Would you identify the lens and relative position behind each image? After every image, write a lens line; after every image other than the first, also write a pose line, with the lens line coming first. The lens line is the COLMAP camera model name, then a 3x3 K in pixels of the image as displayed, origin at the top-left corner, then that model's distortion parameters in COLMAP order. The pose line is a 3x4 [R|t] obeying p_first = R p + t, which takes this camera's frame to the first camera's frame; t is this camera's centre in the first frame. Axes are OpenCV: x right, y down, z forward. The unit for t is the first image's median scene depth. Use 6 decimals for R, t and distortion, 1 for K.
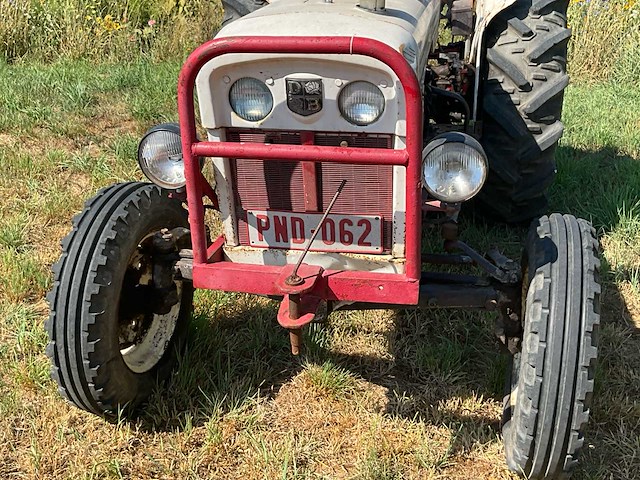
lens RADIAL K [[724.0, 0, 320.0], [0, 724.0, 240.0], [0, 0, 1]] dist [0.076039, -0.052639]
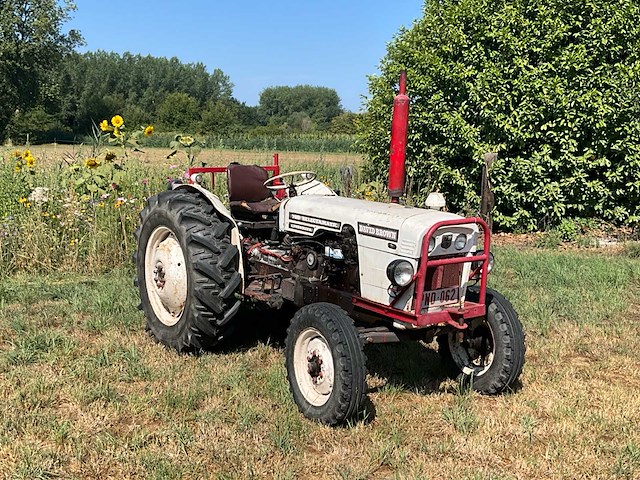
lens RADIAL K [[800.2, 0, 318.6], [0, 800.2, 255.4], [0, 0, 1]] dist [0.083814, -0.091747]
pose [[0.709789, -0.096563, 0.697765, -2.140235], [0.268018, 0.953078, -0.140741, 0.123627], [-0.651434, 0.286910, 0.702365, -0.661351]]
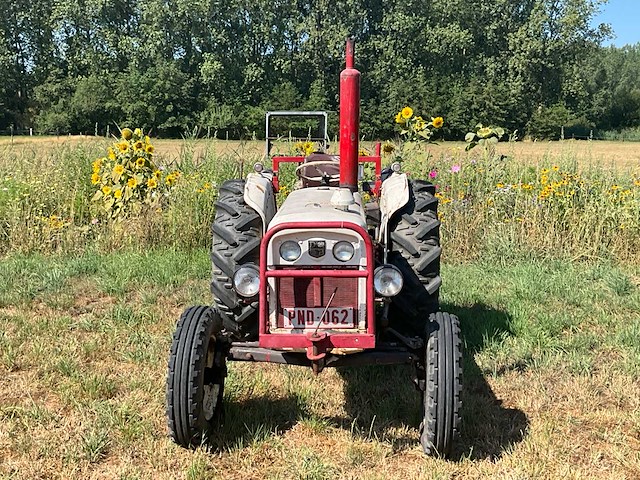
lens RADIAL K [[800.2, 0, 318.6], [0, 800.2, 255.4], [0, 0, 1]] dist [0.083814, -0.091747]
pose [[0.988580, -0.018355, 0.149574, -0.326985], [0.054316, 0.969240, -0.240051, 0.342741], [-0.140567, 0.245434, 0.959168, -1.109617]]
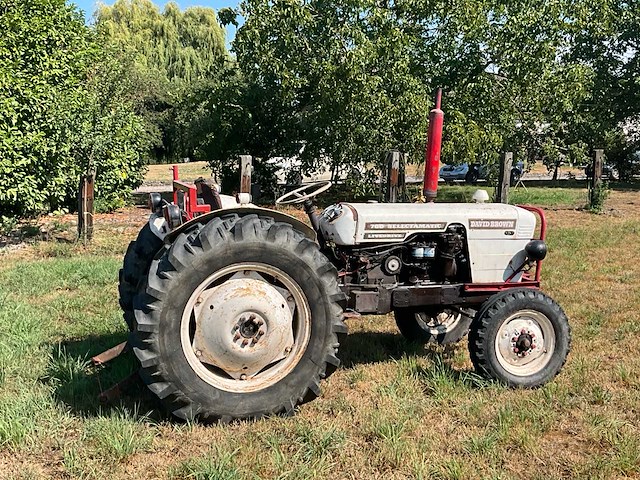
lens RADIAL K [[724.0, 0, 320.0], [0, 724.0, 240.0], [0, 0, 1]] dist [0.076039, -0.052639]
pose [[-0.476269, -0.105368, 0.872964, -2.357373], [0.343655, 0.891525, 0.295099, -1.326778], [-0.809363, 0.440545, -0.388395, 2.809823]]
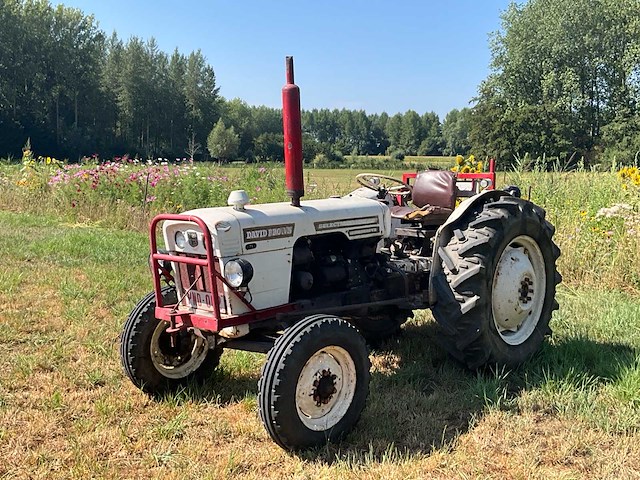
lens RADIAL K [[750.4, 0, 322.8], [0, 750.4, 254.5], [0, 0, 1]] dist [0.110120, -0.245208]
pose [[0.849975, 0.069208, -0.522257, 1.514270], [-0.212892, 0.951908, -0.220337, 0.288922], [0.481891, 0.298466, 0.823832, -0.791891]]
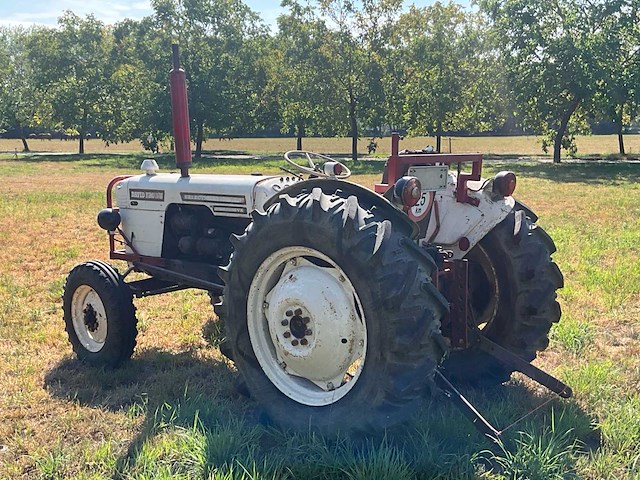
lens RADIAL K [[750.4, 0, 322.8], [0, 750.4, 254.5], [0, 0, 1]] dist [0.110120, -0.245208]
pose [[-0.505489, 0.134740, -0.852247, 2.299391], [-0.339915, 0.876757, 0.340227, -1.266727], [0.793056, 0.461673, -0.397391, 2.817614]]
